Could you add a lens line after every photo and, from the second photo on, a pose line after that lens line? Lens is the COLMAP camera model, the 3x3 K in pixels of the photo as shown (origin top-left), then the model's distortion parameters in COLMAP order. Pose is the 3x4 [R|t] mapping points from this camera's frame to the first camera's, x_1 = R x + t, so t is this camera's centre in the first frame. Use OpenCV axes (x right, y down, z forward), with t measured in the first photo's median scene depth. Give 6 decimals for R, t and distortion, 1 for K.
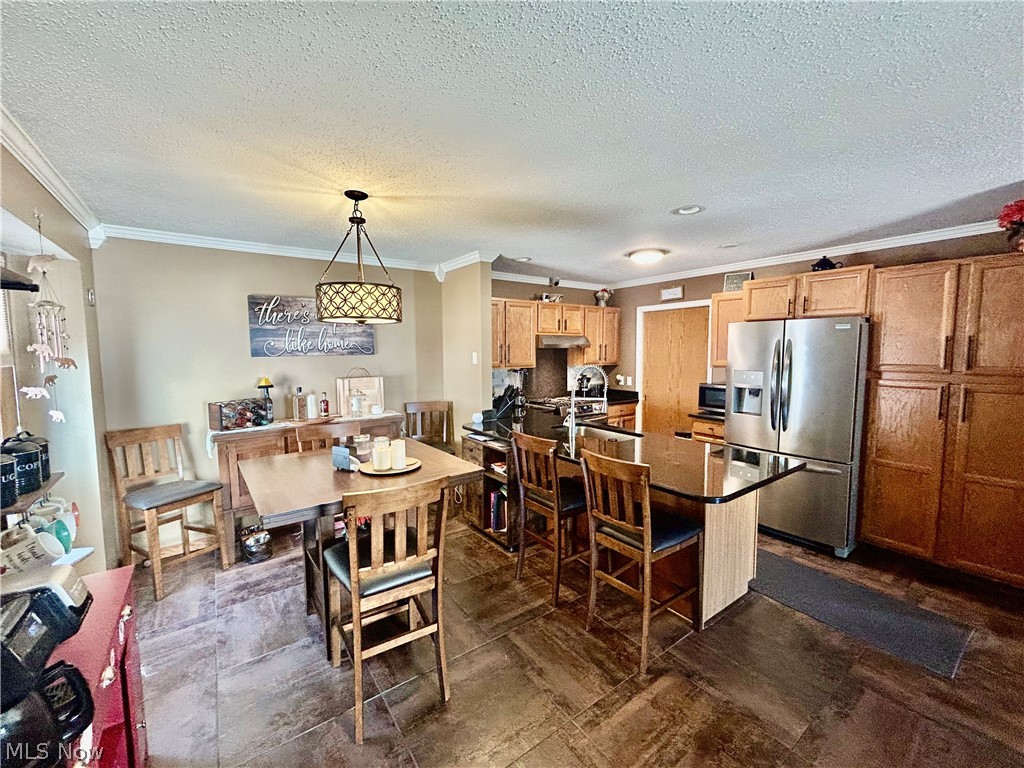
lens RADIAL K [[416.9, 0, 512.1], [0, 416.9, 382.5], [0, 0, 1]] dist [-0.001178, 0.001117]
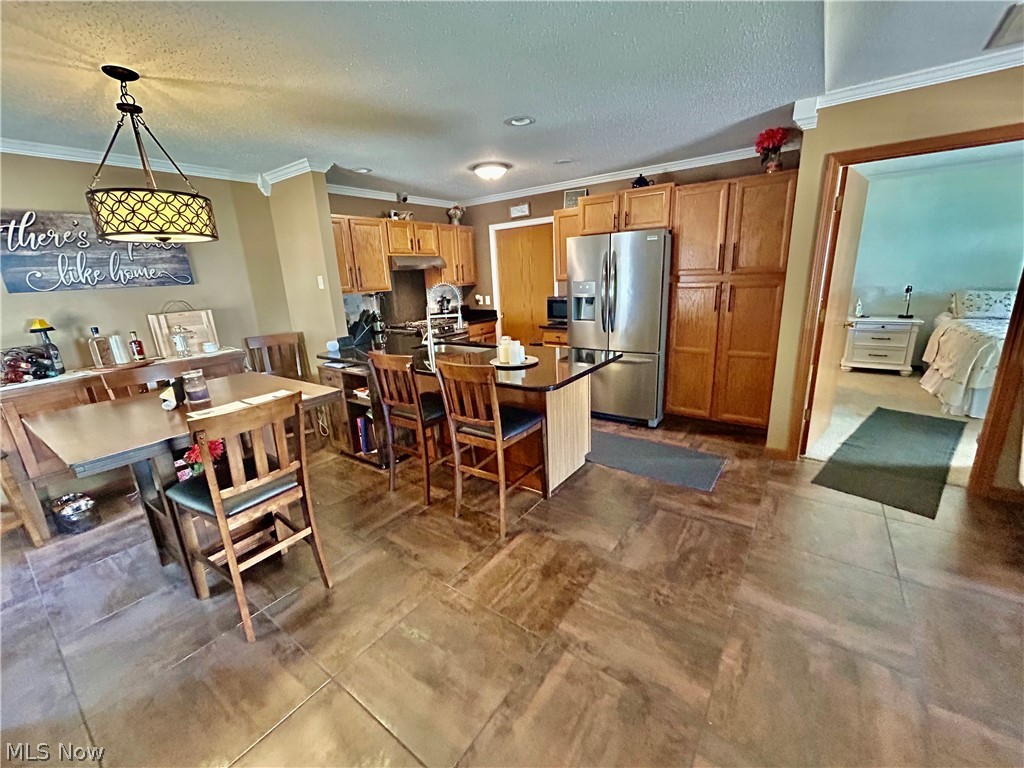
lens RADIAL K [[416.9, 0, 512.1], [0, 416.9, 382.5], [0, 0, 1]] dist [-0.001178, 0.001117]
pose [[0.950748, -0.116819, 0.287108, 0.028963], [0.066369, 0.981503, 0.179576, 0.027146], [-0.302775, -0.151677, 0.940915, -0.048332]]
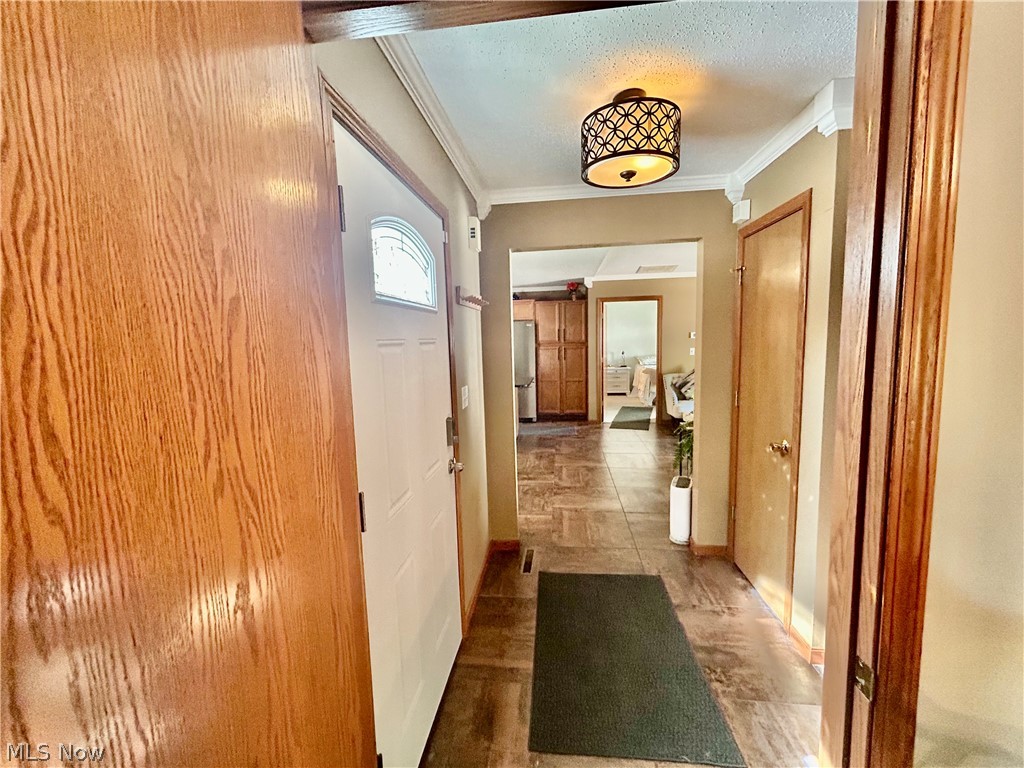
lens RADIAL K [[416.9, 0, 512.1], [0, 416.9, 382.5], [0, 0, 1]] dist [-0.001178, 0.001117]
pose [[0.678670, -0.088108, 0.729139, -0.990356], [0.081492, 0.995682, 0.044465, 0.075325], [-0.729908, 0.029242, 0.682920, -0.527131]]
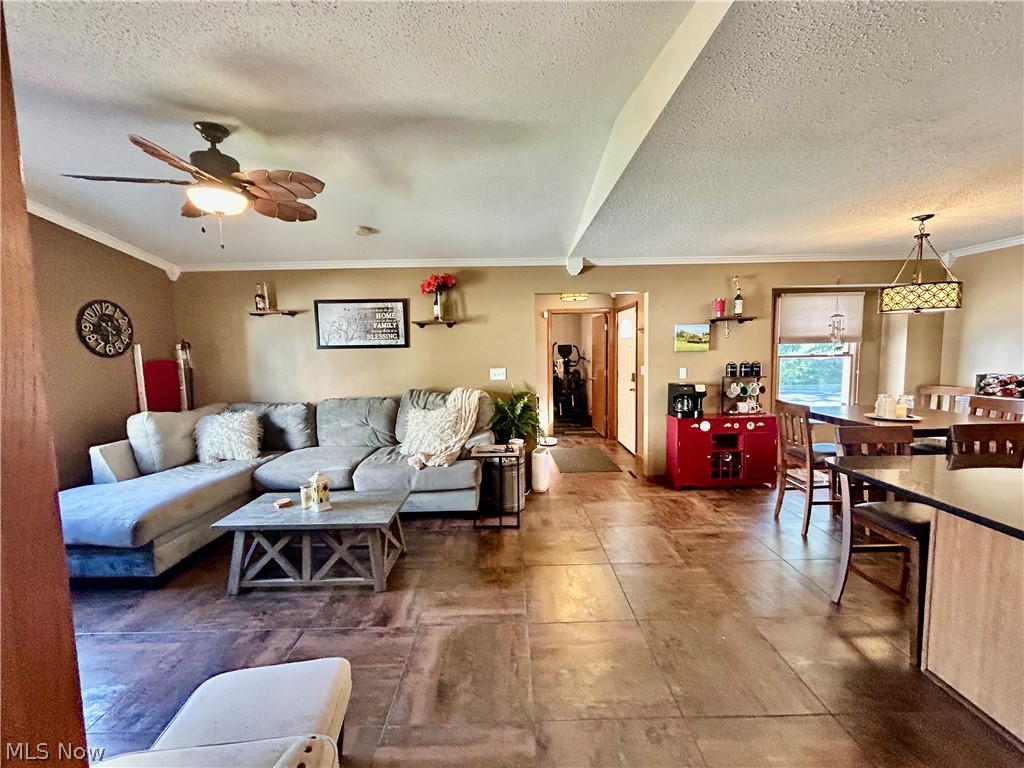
lens RADIAL K [[416.9, 0, 512.1], [0, 416.9, 382.5], [0, 0, 1]] dist [-0.001178, 0.001117]
pose [[-0.583776, 0.085822, -0.807366, 1.136915], [-0.039697, 0.990191, 0.133959, -0.034839], [0.810944, 0.110252, -0.574643, 0.555955]]
